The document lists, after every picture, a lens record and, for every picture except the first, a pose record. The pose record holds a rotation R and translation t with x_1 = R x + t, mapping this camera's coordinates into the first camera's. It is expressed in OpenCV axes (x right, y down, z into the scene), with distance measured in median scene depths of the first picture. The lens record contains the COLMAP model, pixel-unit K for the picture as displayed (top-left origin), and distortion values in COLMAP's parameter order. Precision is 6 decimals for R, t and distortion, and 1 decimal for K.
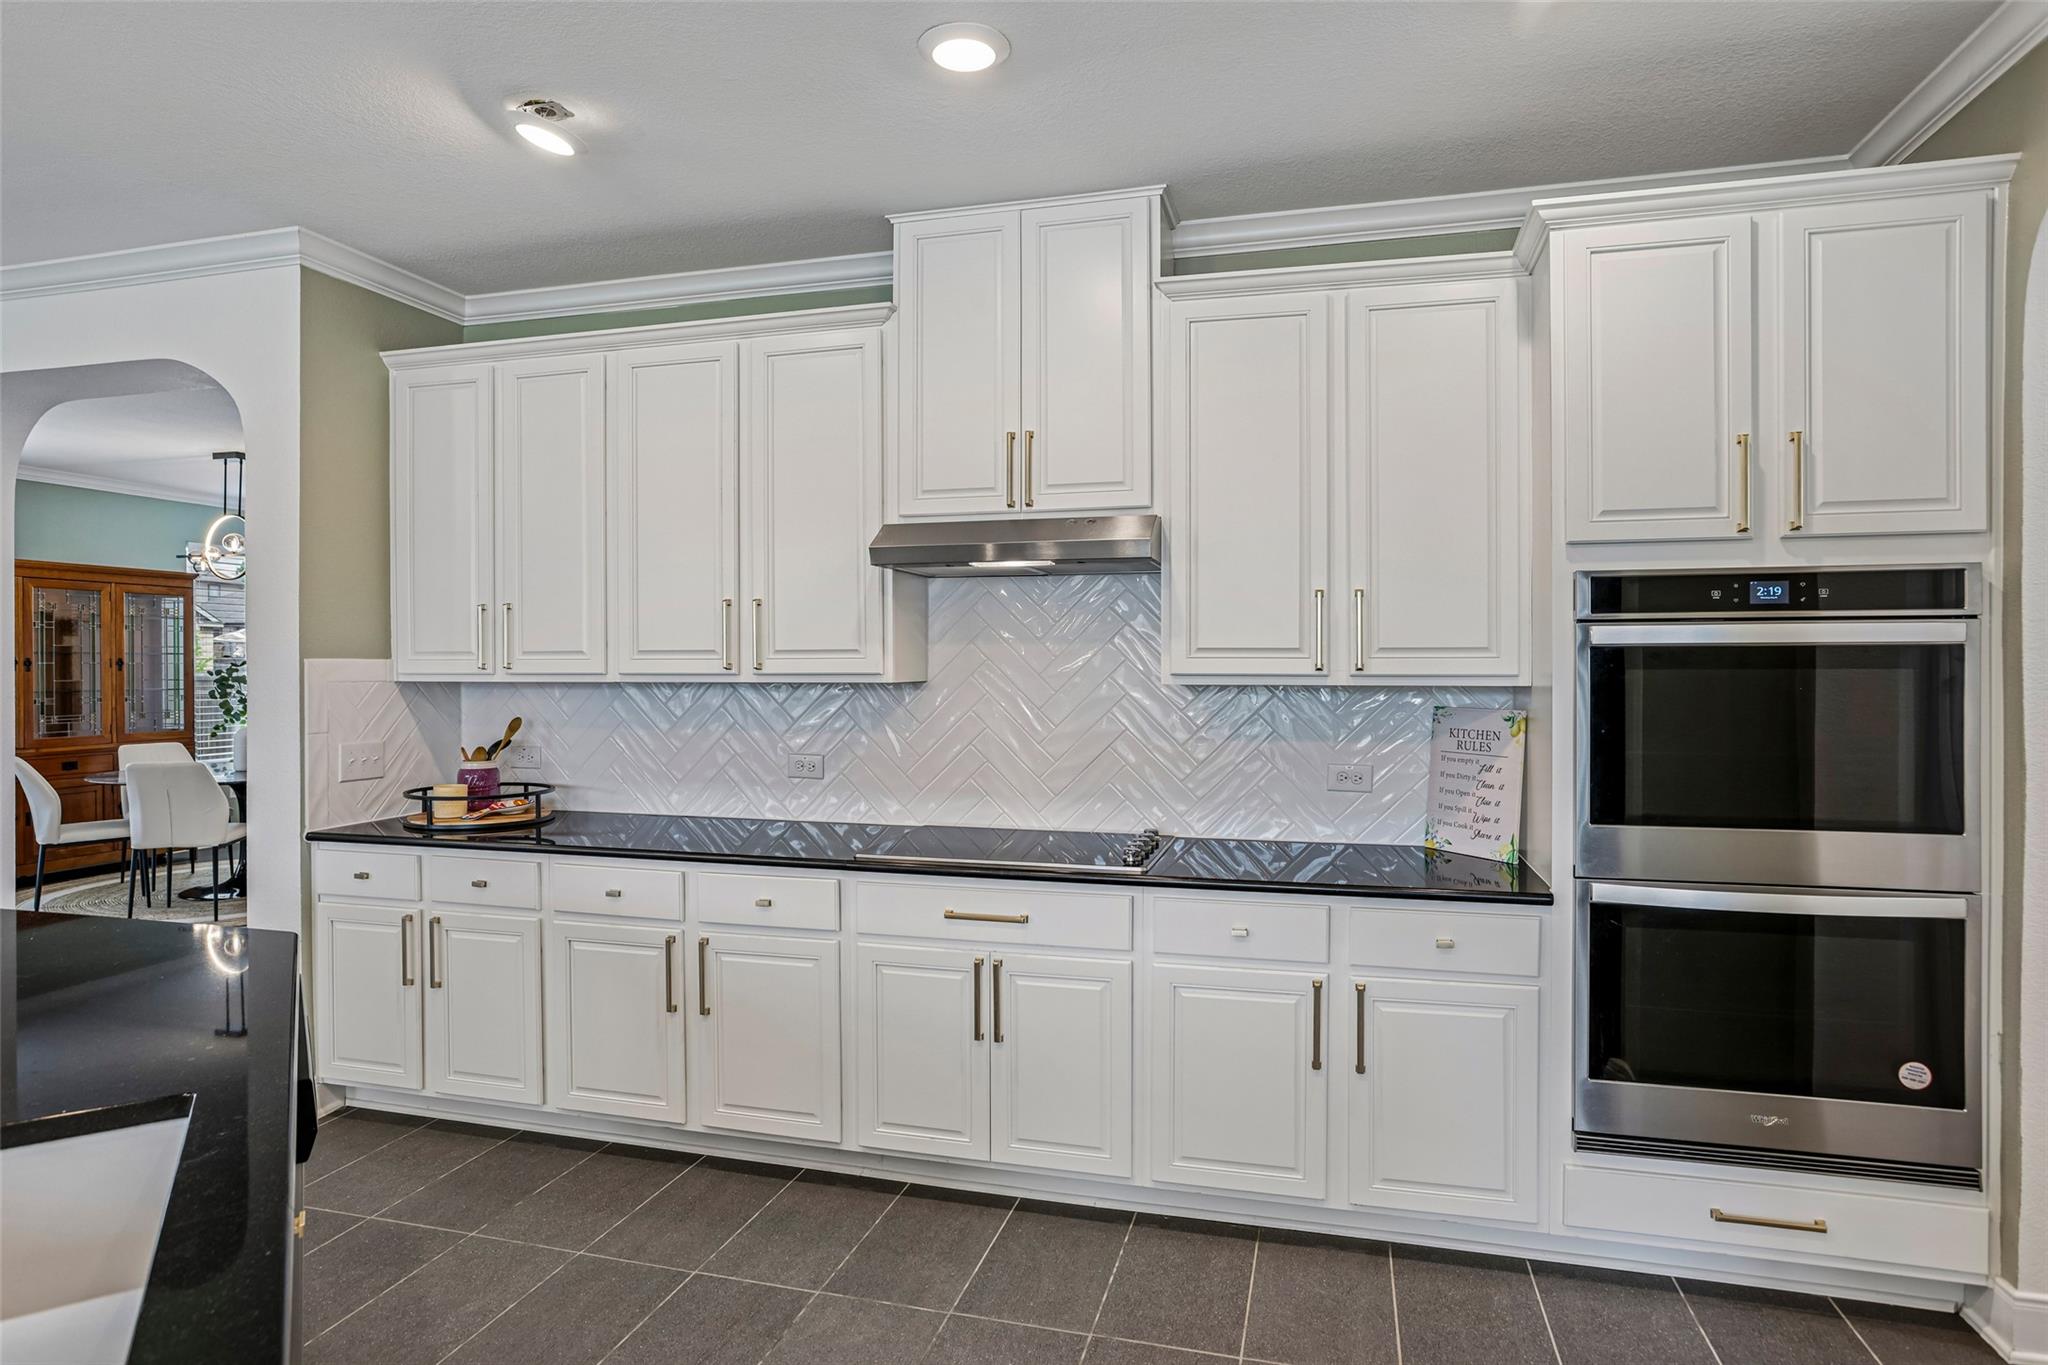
lens RADIAL K [[1099.7, 0, 1035.2], [0, 1099.7, 670.8], [0, 0, 1]] dist [0.020699, 0.001449]
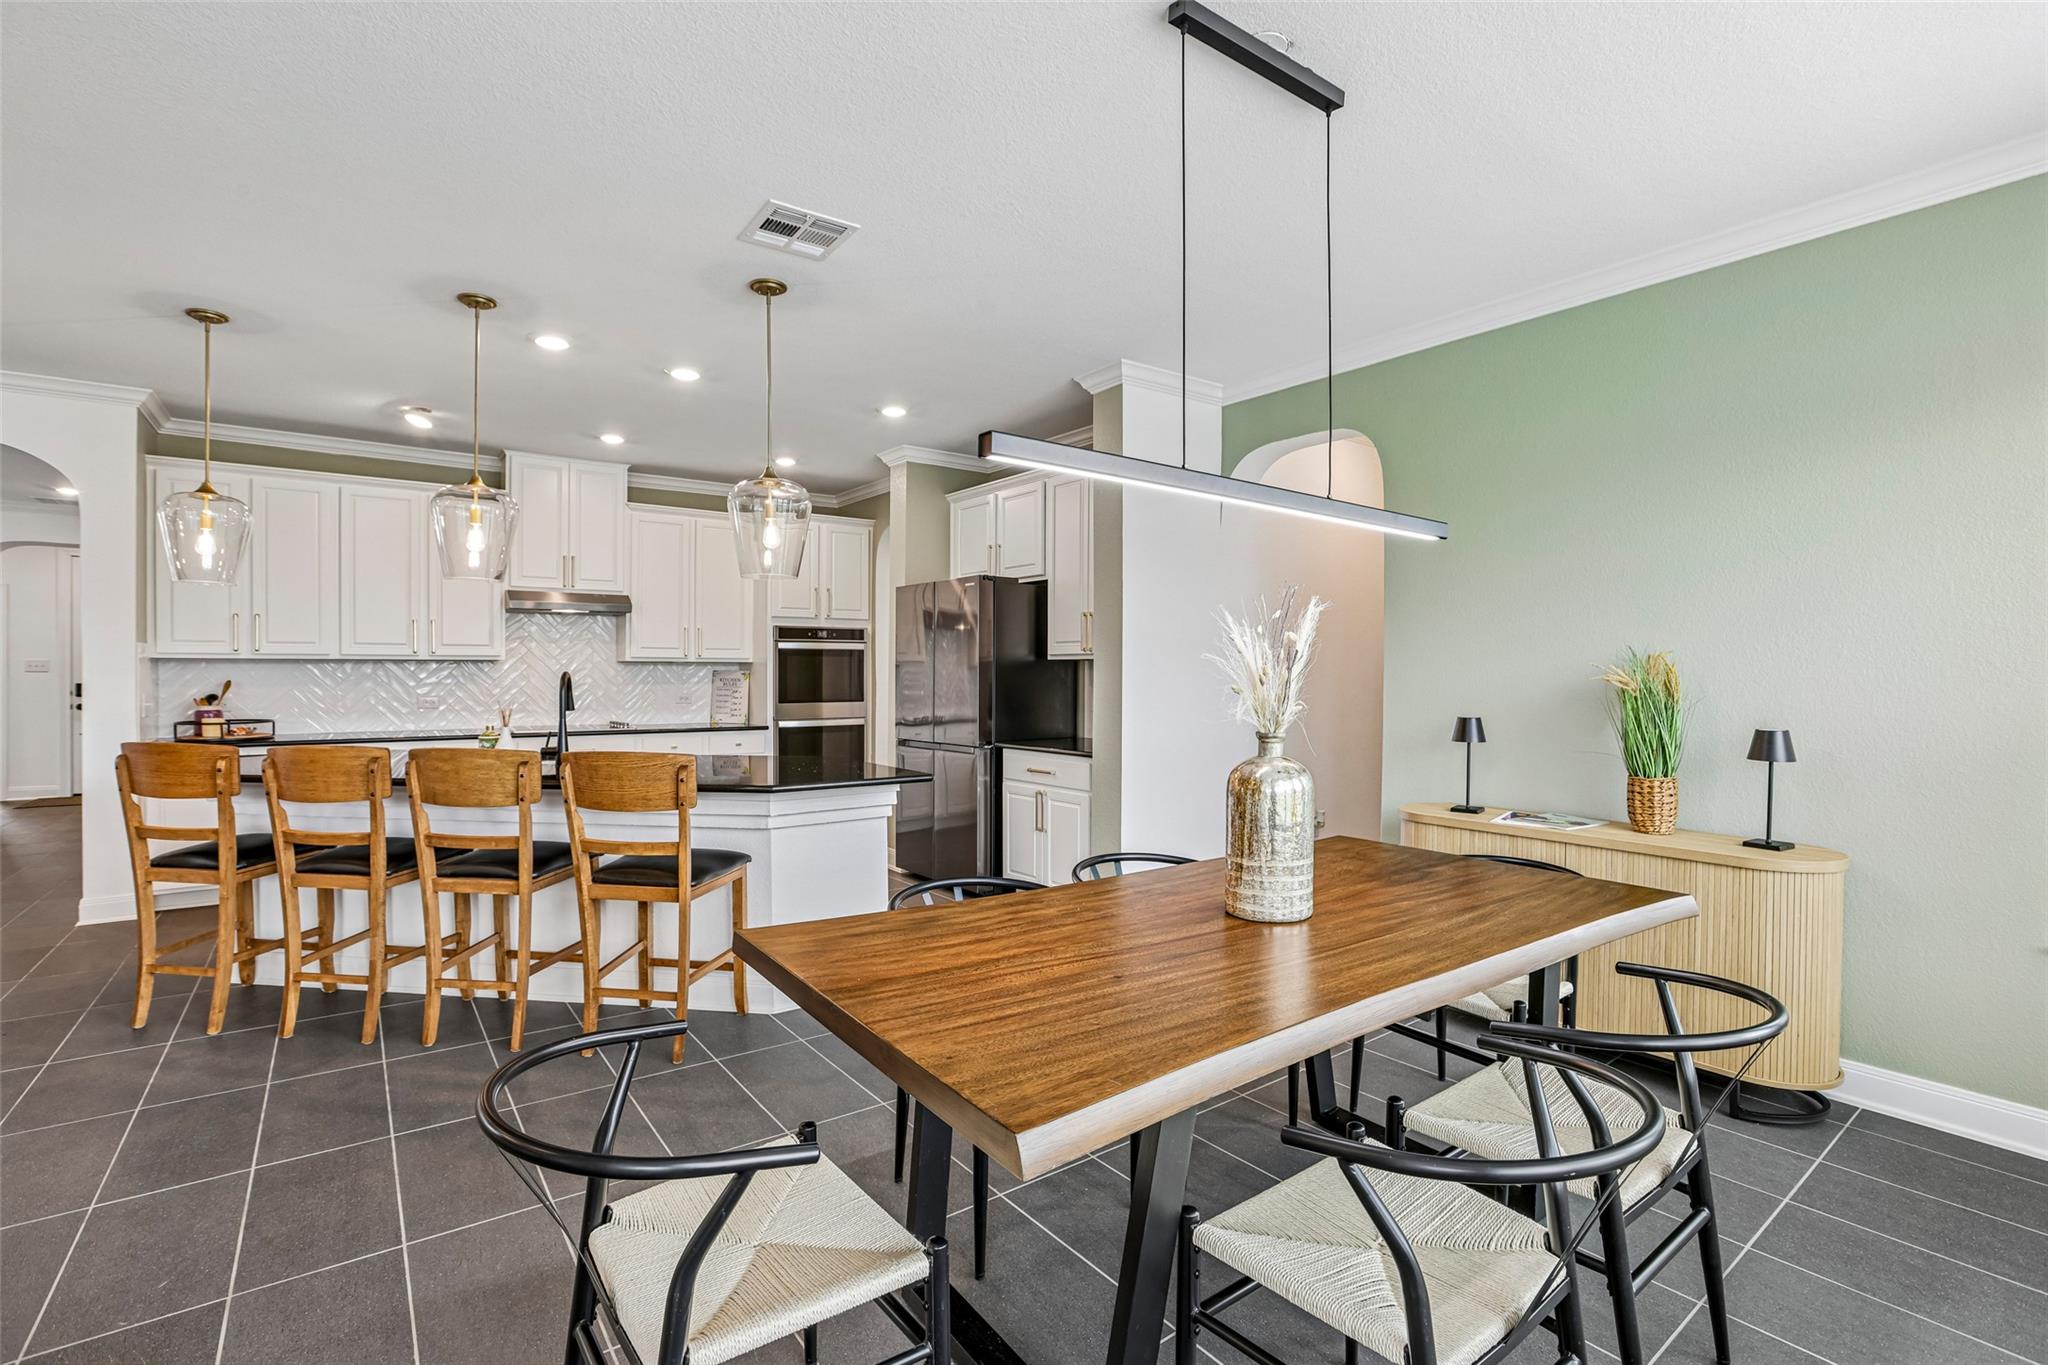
lens RADIAL K [[928.7, 0, 993.0], [0, 928.7, 684.9], [0, 0, 1]] dist [-0.032718, 0.003909]
pose [[0.646654, -0.010517, 0.762711, -0.946362], [0.002424, 0.999928, 0.011733, 0.043413], [-0.762780, -0.005738, 0.646633, -1.004392]]
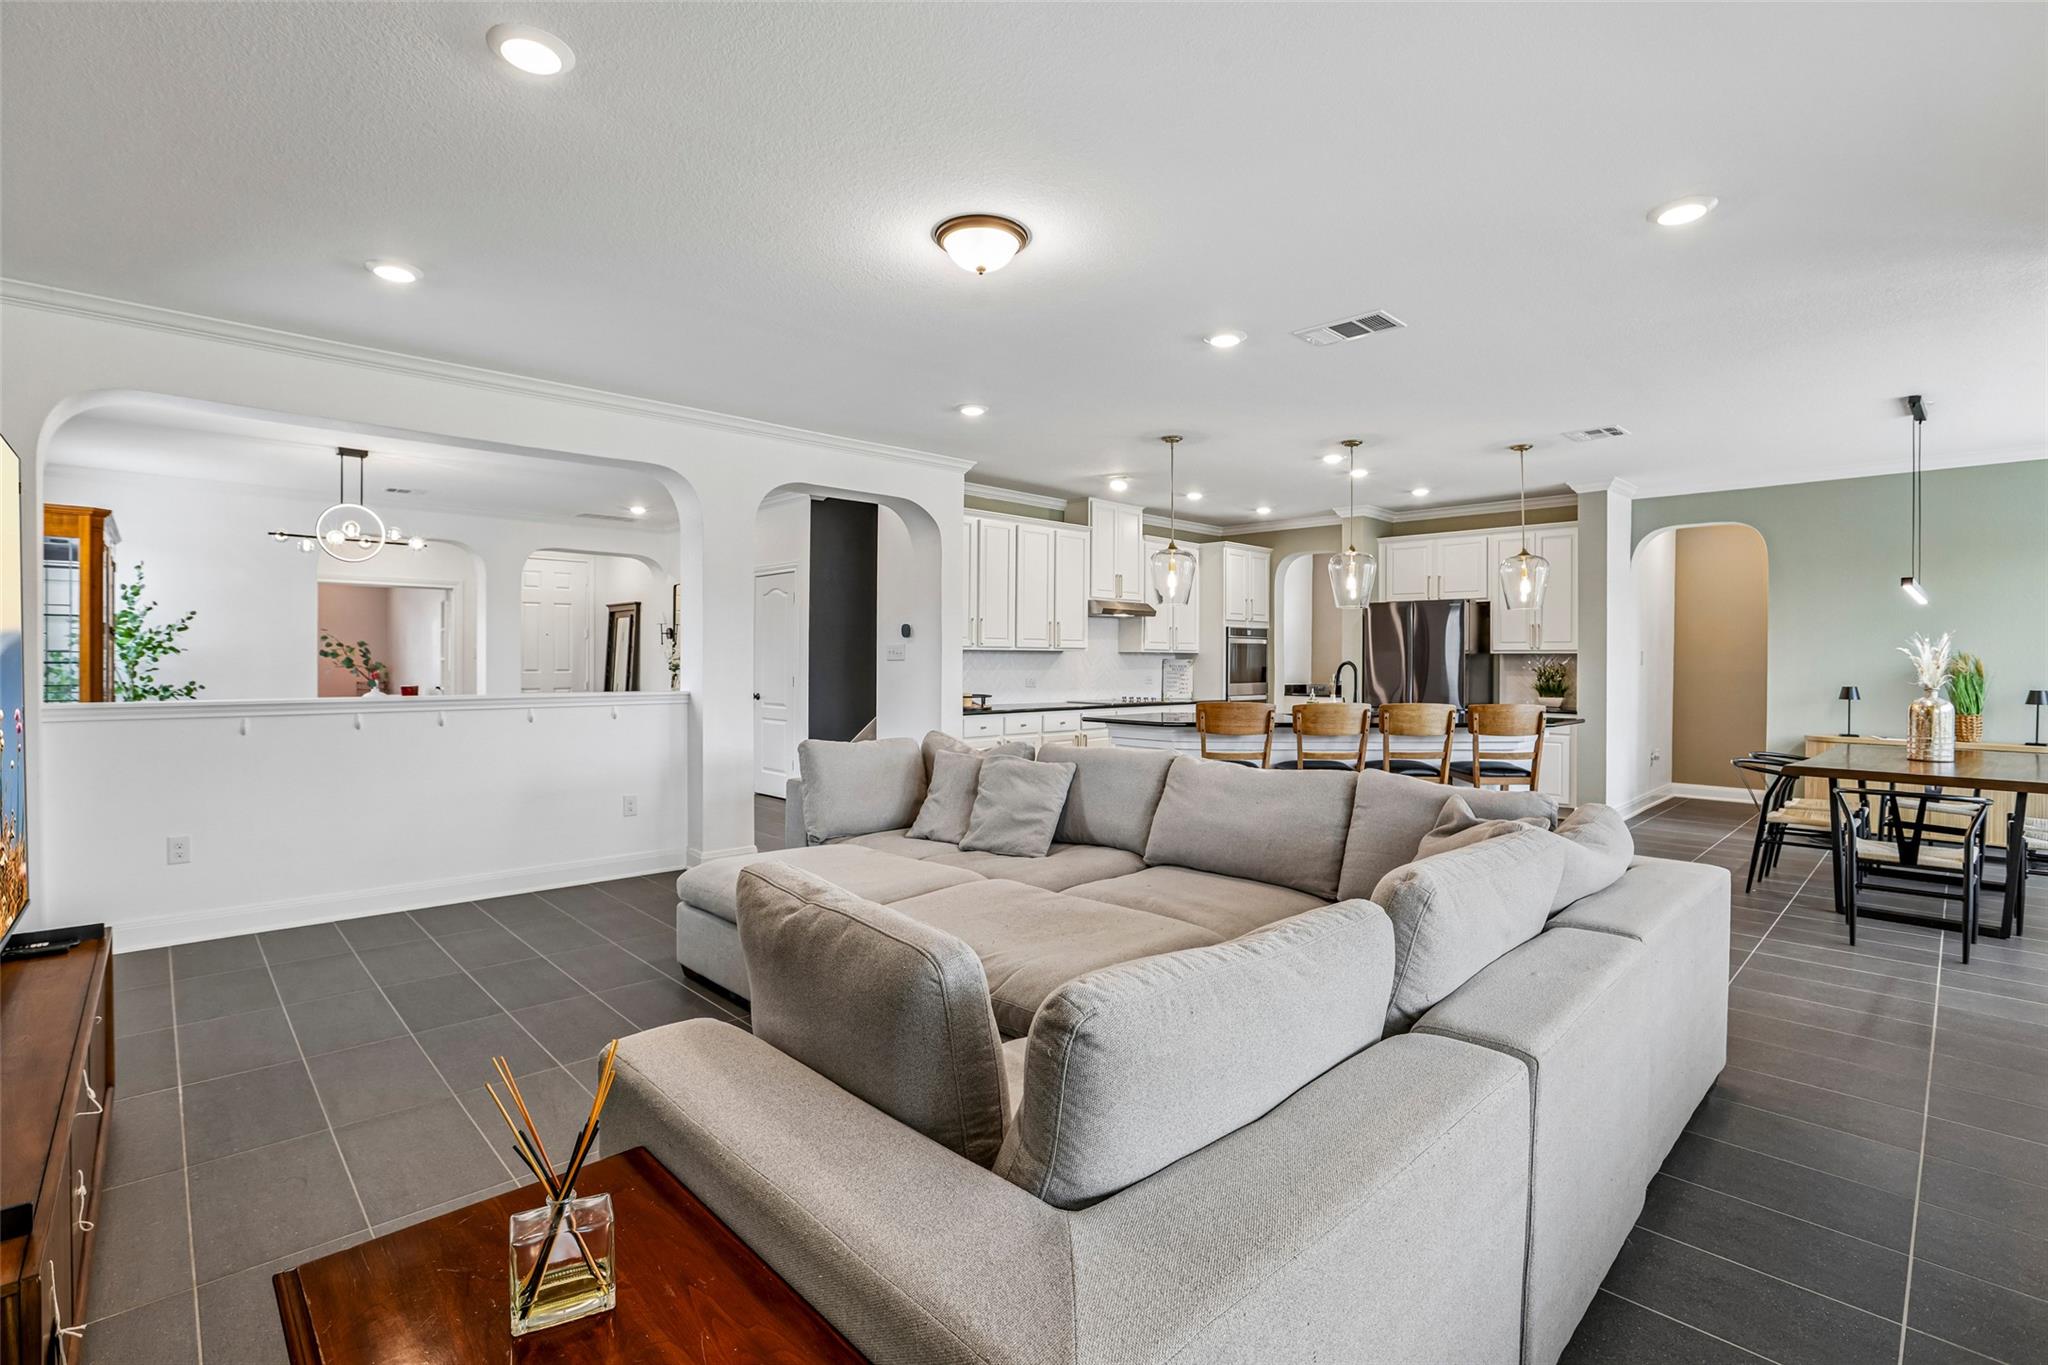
lens RADIAL K [[928.7, 0, 1028.1], [0, 928.7, 668.7], [0, 0, 1]] dist [-0.032718, 0.003909]
pose [[0.535546, -0.006562, 0.844481, -2.489595], [-0.000558, 0.999967, 0.008124, 0.039632], [-0.844506, -0.004821, 0.535525, -0.249152]]
